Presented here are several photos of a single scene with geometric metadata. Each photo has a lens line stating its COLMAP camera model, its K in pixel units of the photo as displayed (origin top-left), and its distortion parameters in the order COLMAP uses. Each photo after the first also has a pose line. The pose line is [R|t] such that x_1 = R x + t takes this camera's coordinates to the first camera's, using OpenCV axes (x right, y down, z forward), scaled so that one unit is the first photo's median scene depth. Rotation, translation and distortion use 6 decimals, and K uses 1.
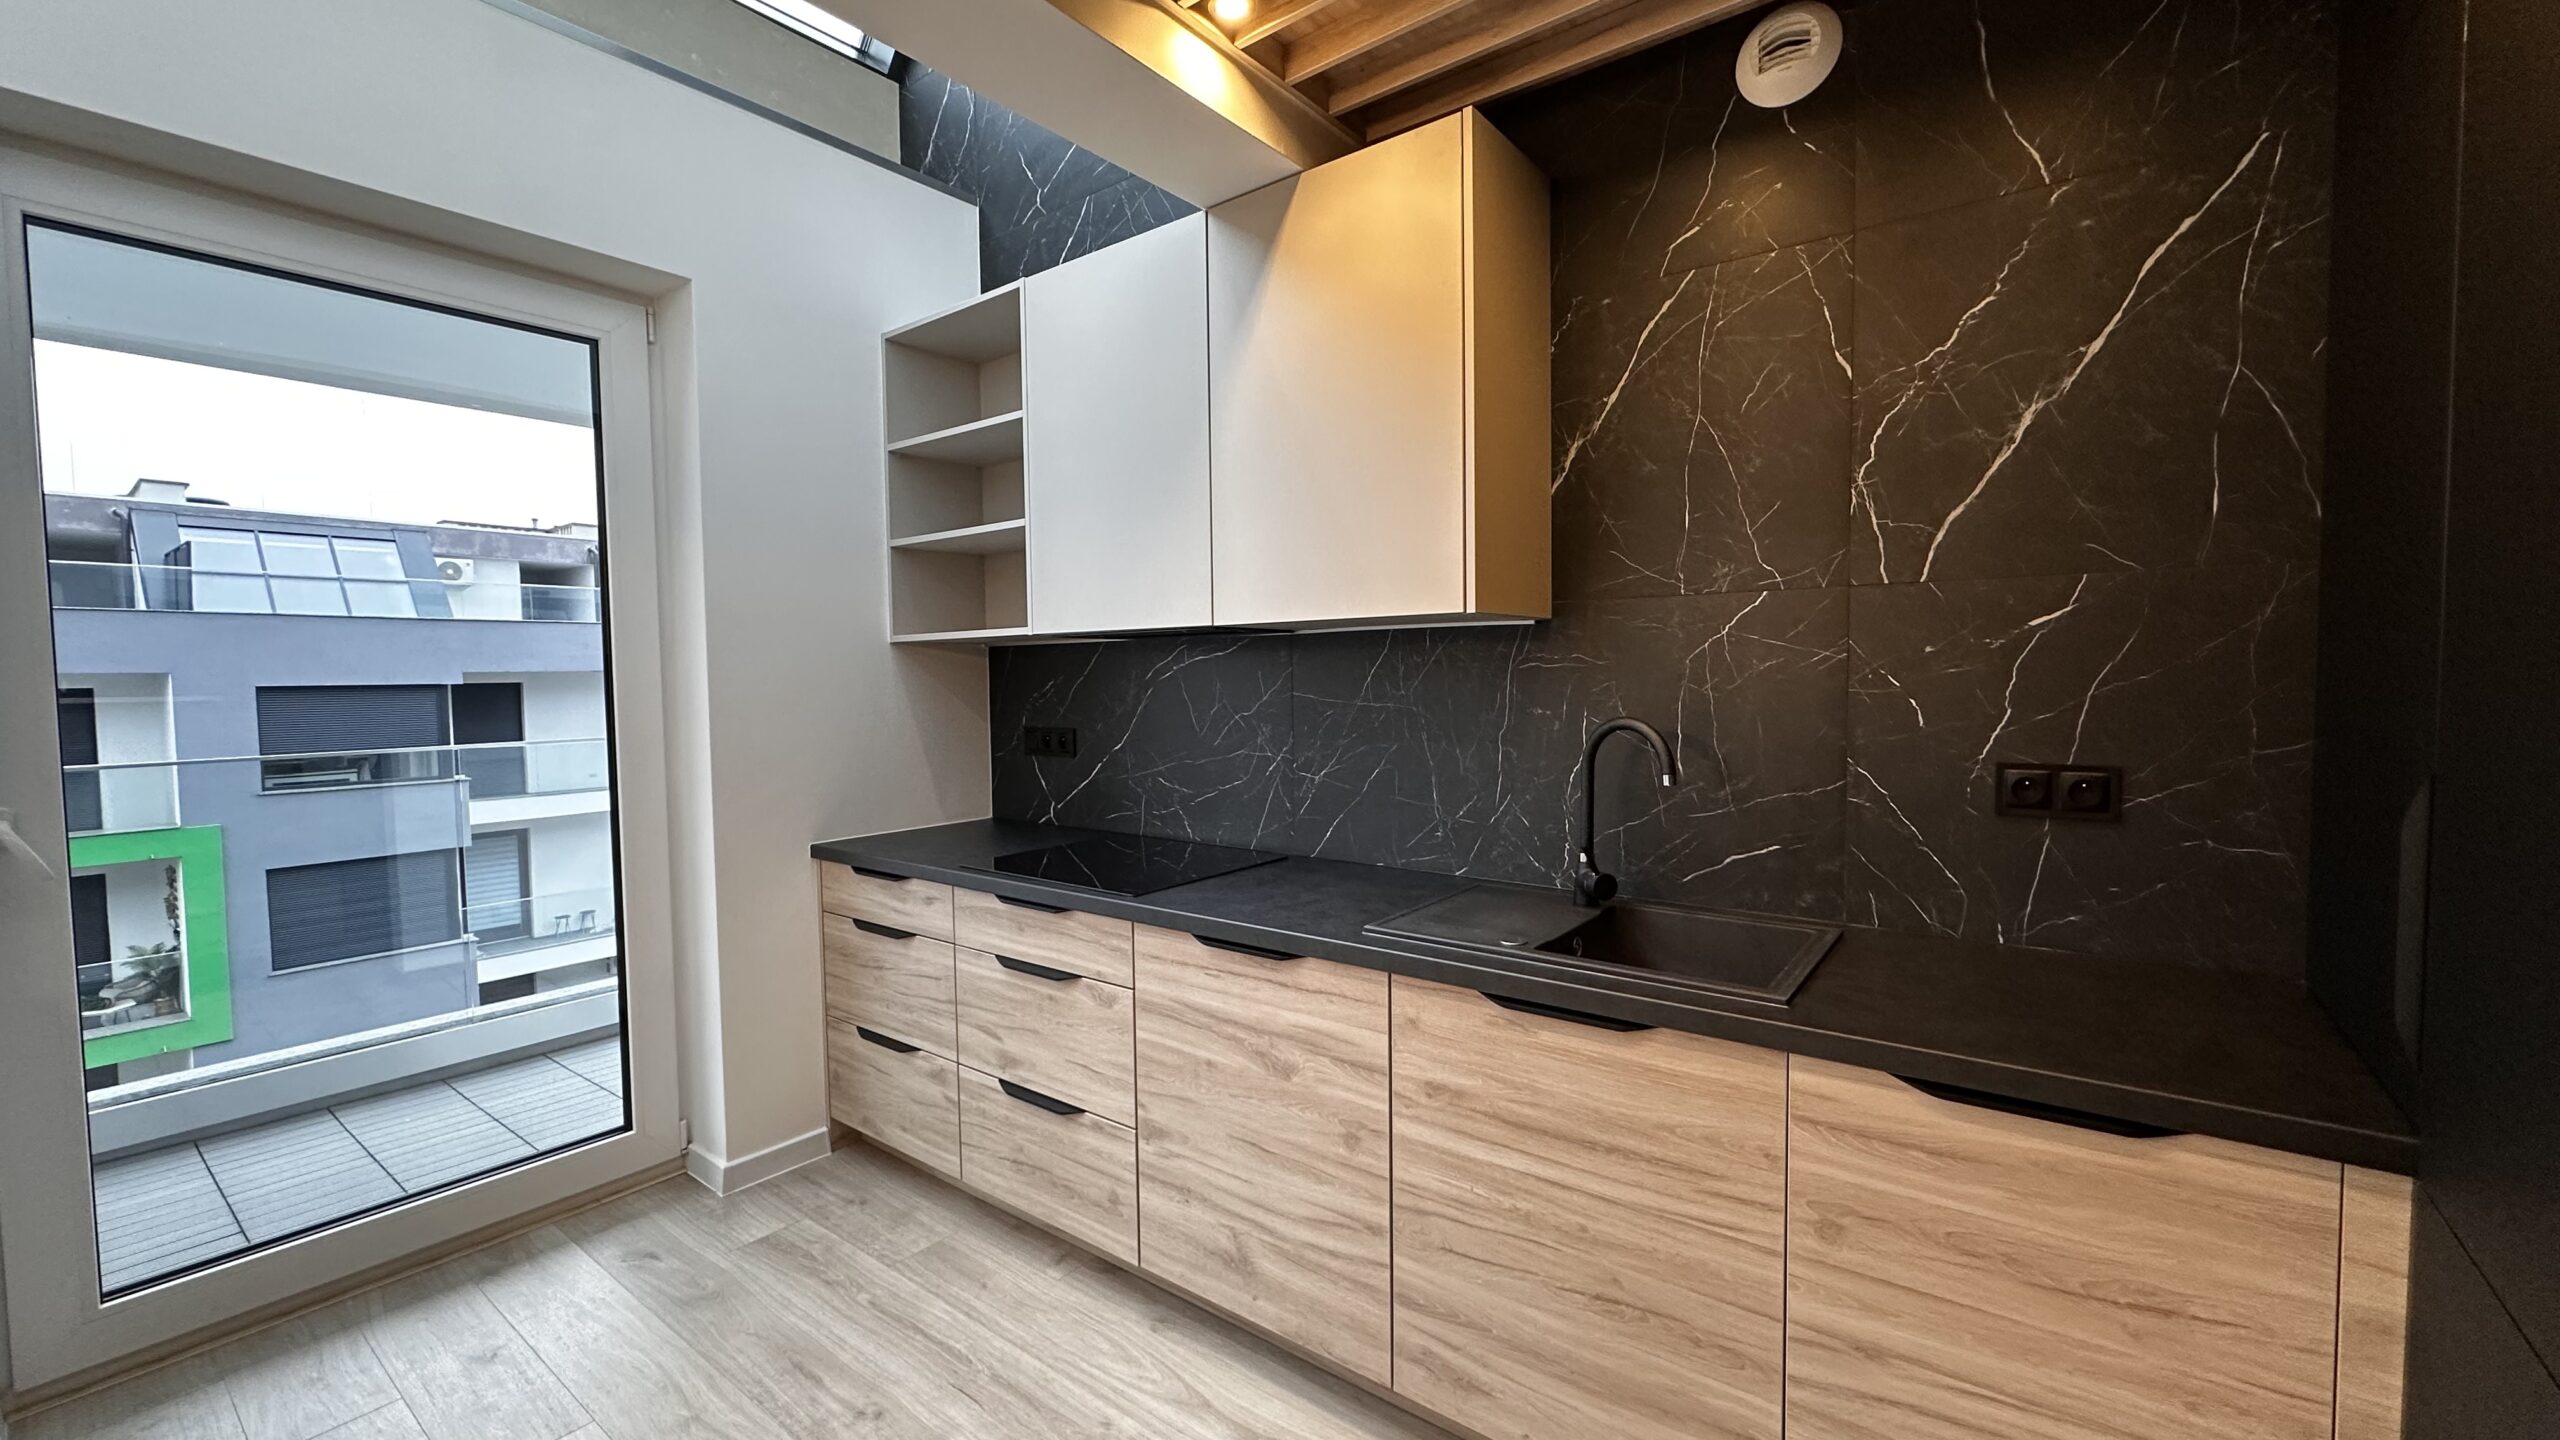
lens RADIAL K [[1018.5, 0, 1280.0], [0, 1018.5, 720.0], [0, 0, 1]] dist [-0.005850, 0.000401]
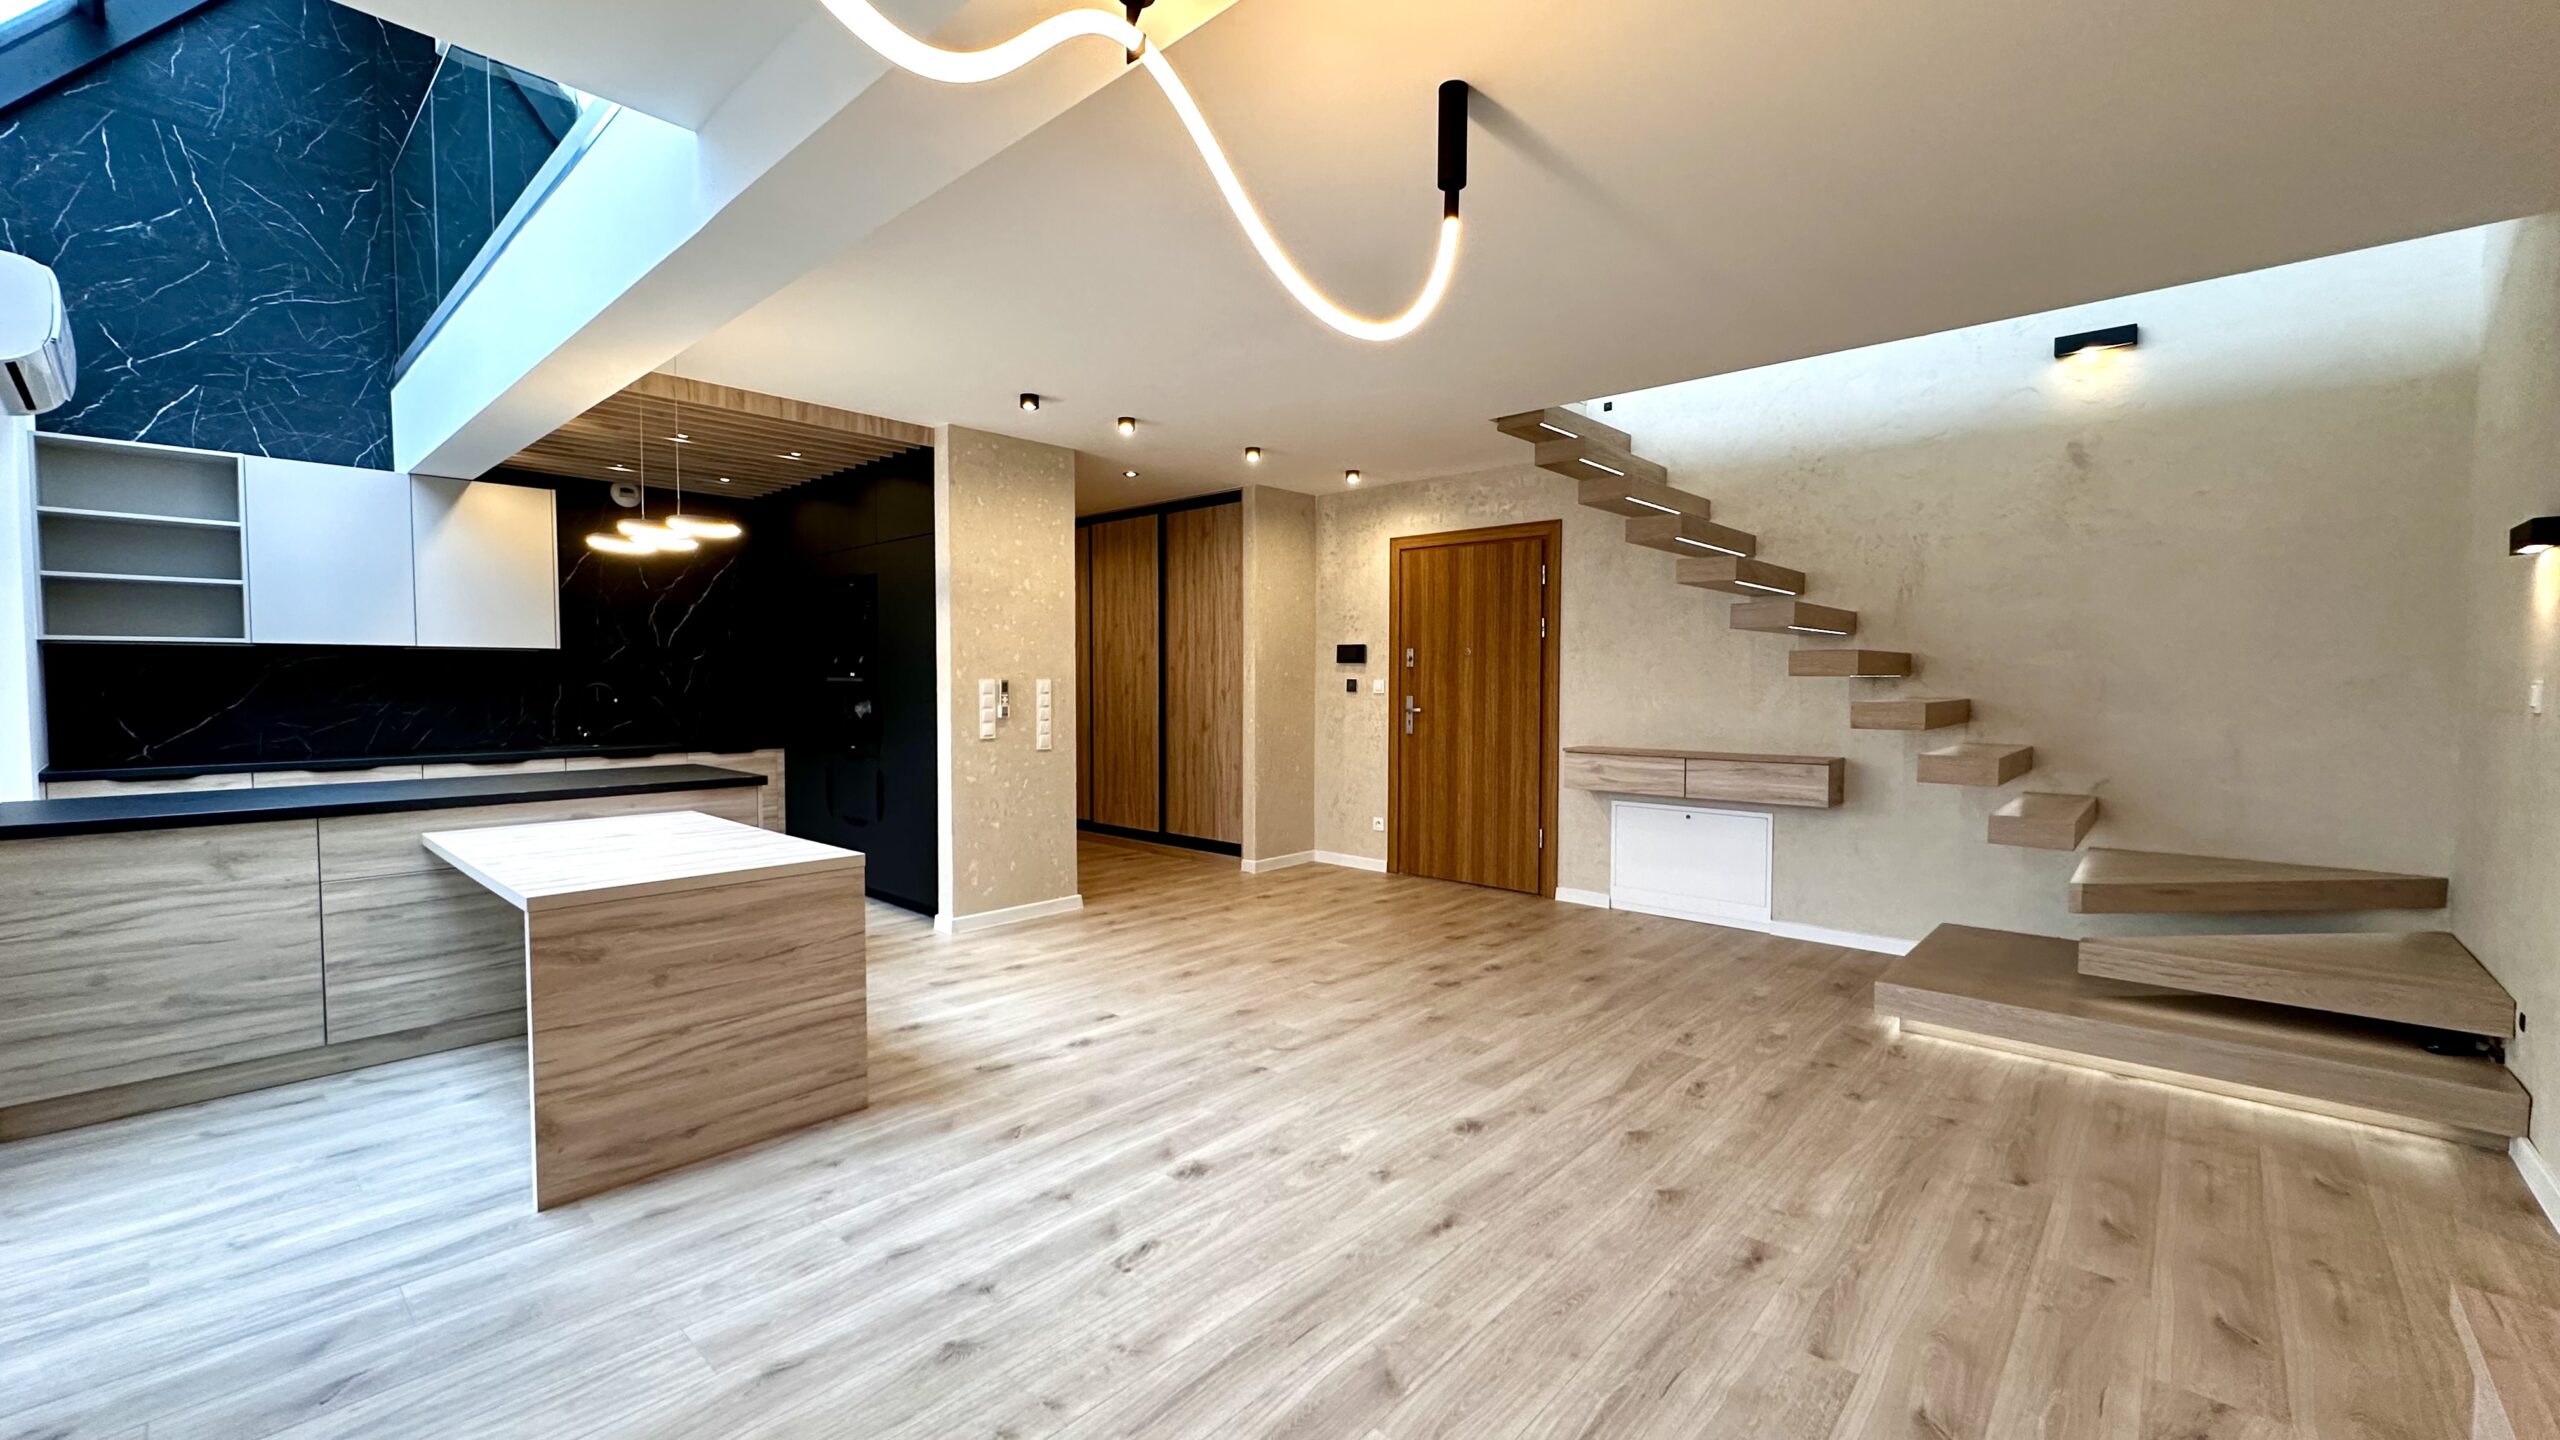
lens RADIAL K [[1018.5, 0, 1280.0], [0, 1018.5, 720.0], [0, 0, 1]] dist [-0.005850, 0.000401]
pose [[0.080691, -0.029187, 0.996312, -2.571377], [0.044294, 0.998689, 0.025669, 0.122860], [-0.995755, 0.042059, 0.081878, -1.362718]]
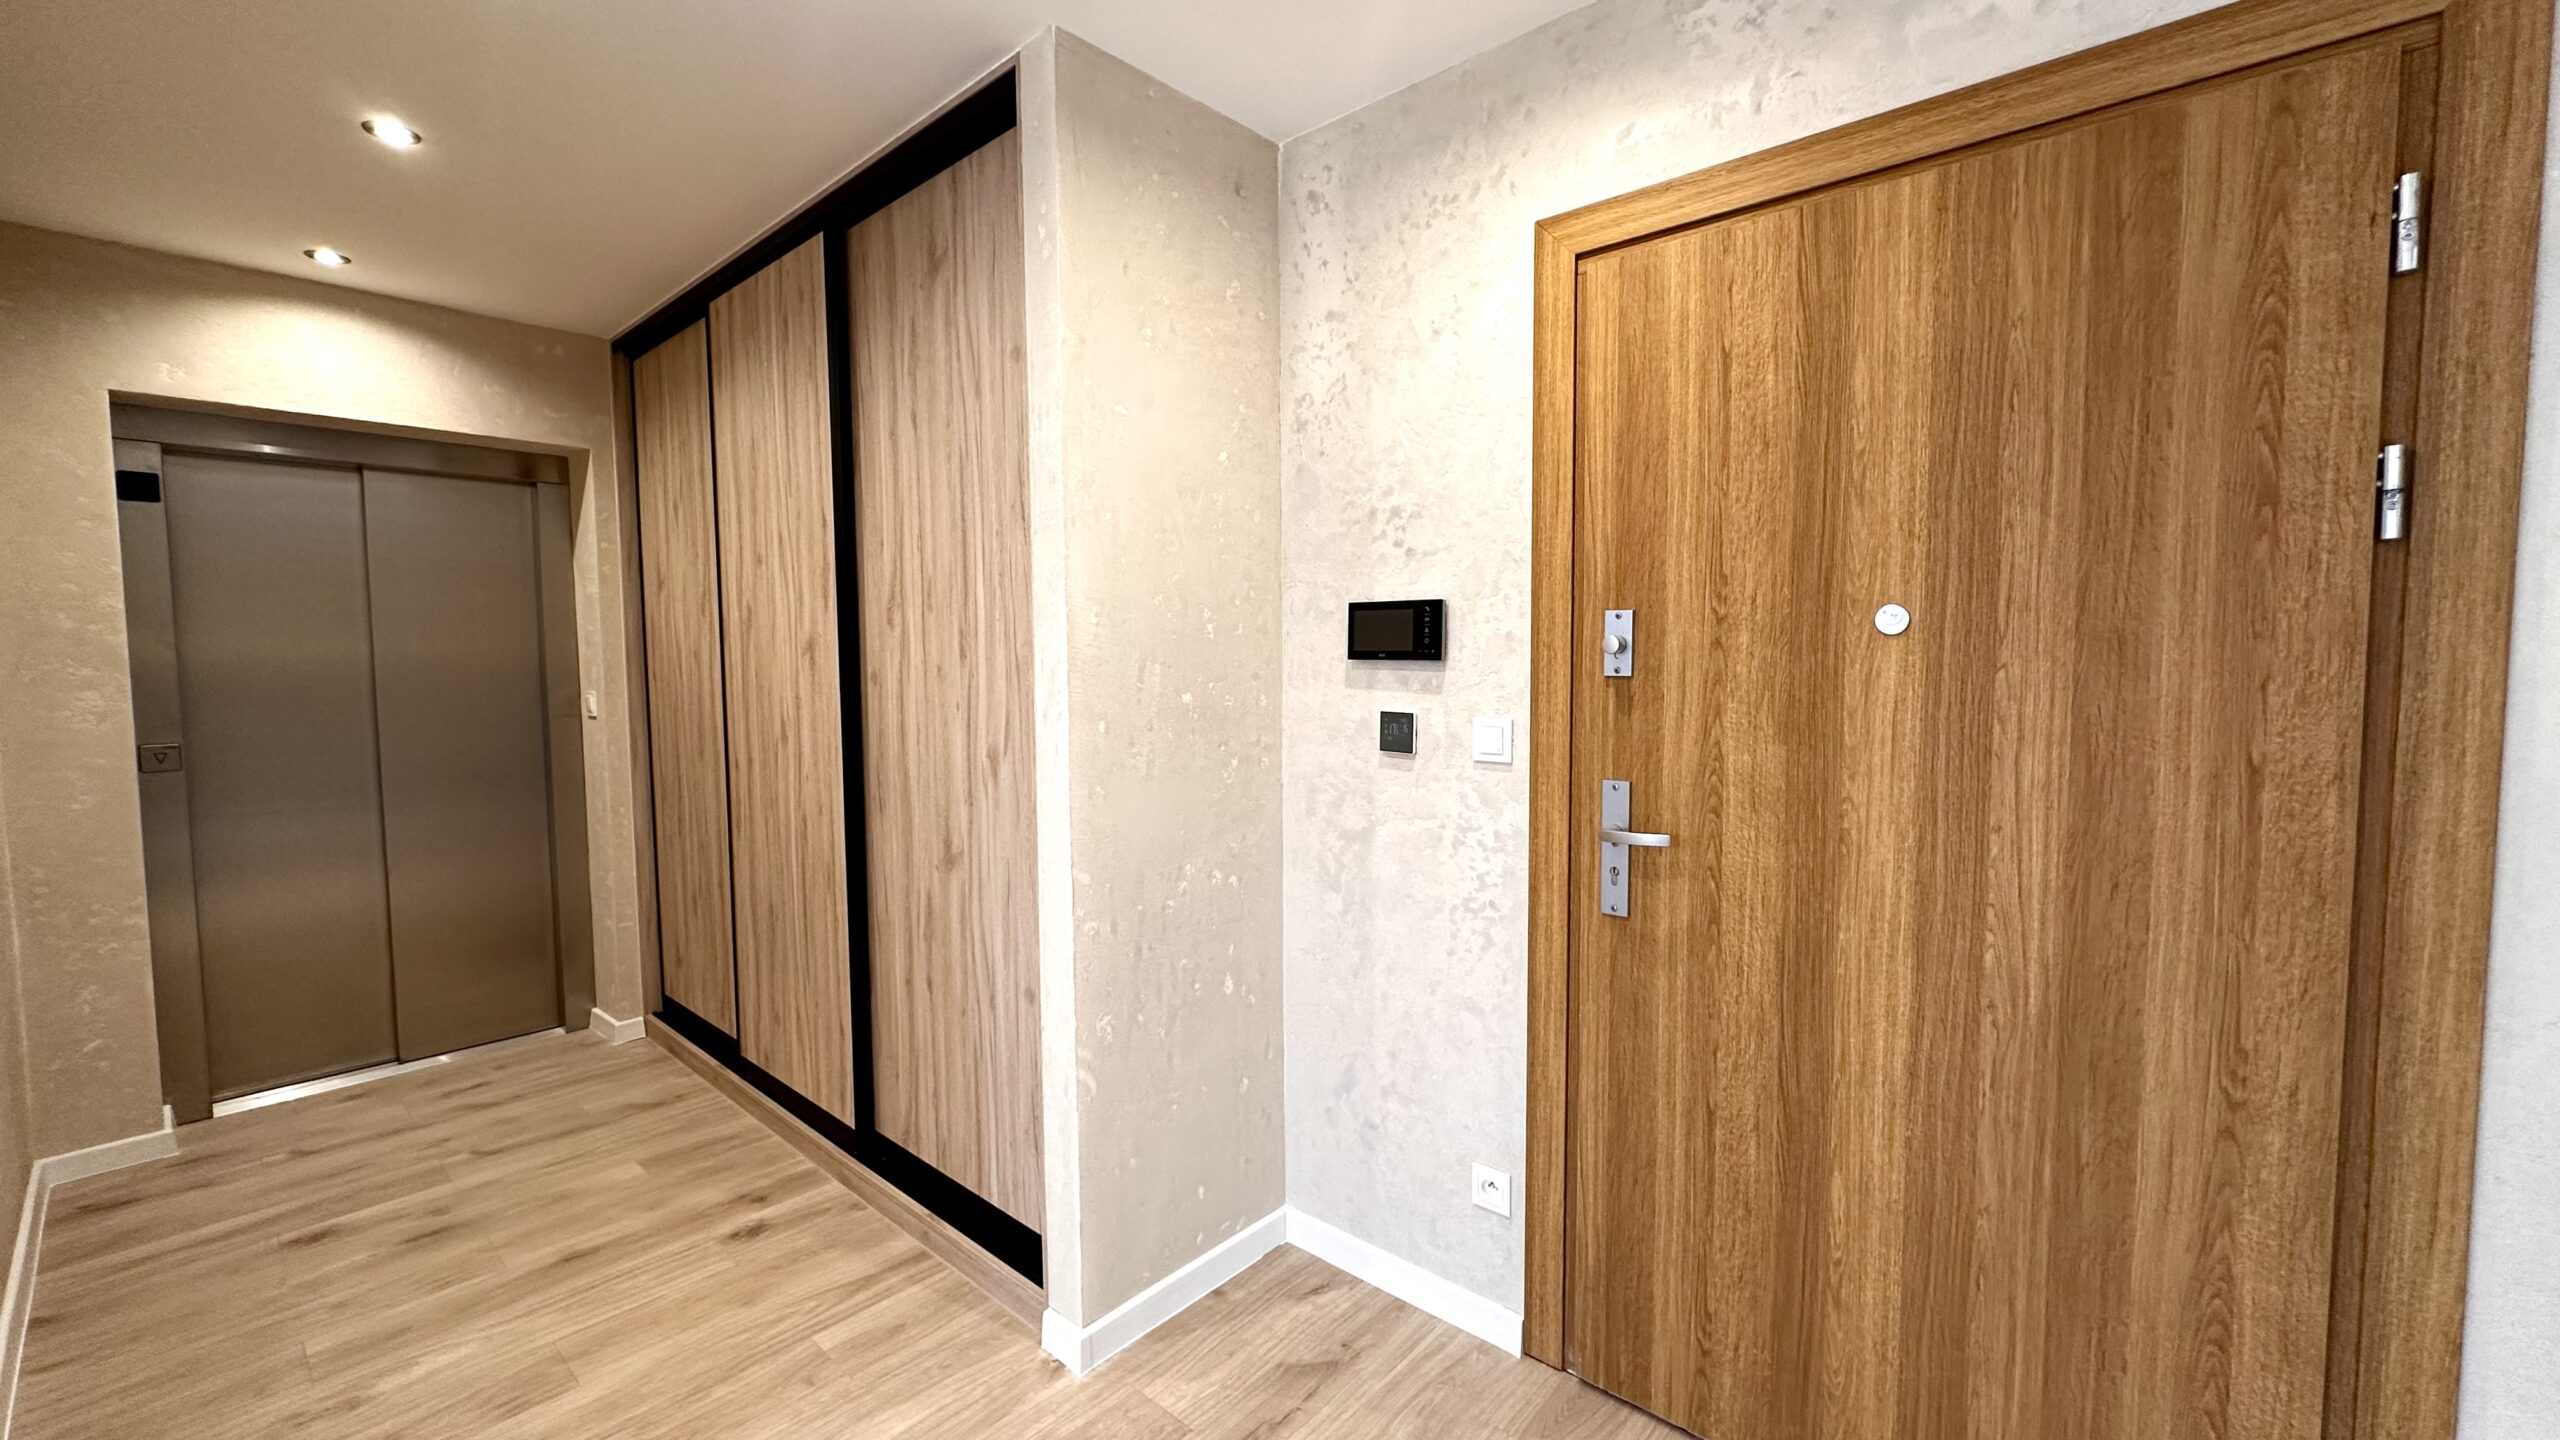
lens RADIAL K [[1018.5, 0, 1280.0], [0, 1018.5, 720.0], [0, 0, 1]] dist [-0.005850, 0.000401]
pose [[0.073316, -0.052975, 0.995901, -0.158061], [0.053466, 0.997361, 0.049116, 0.031741], [-0.995875, 0.049646, 0.075955, -1.284767]]
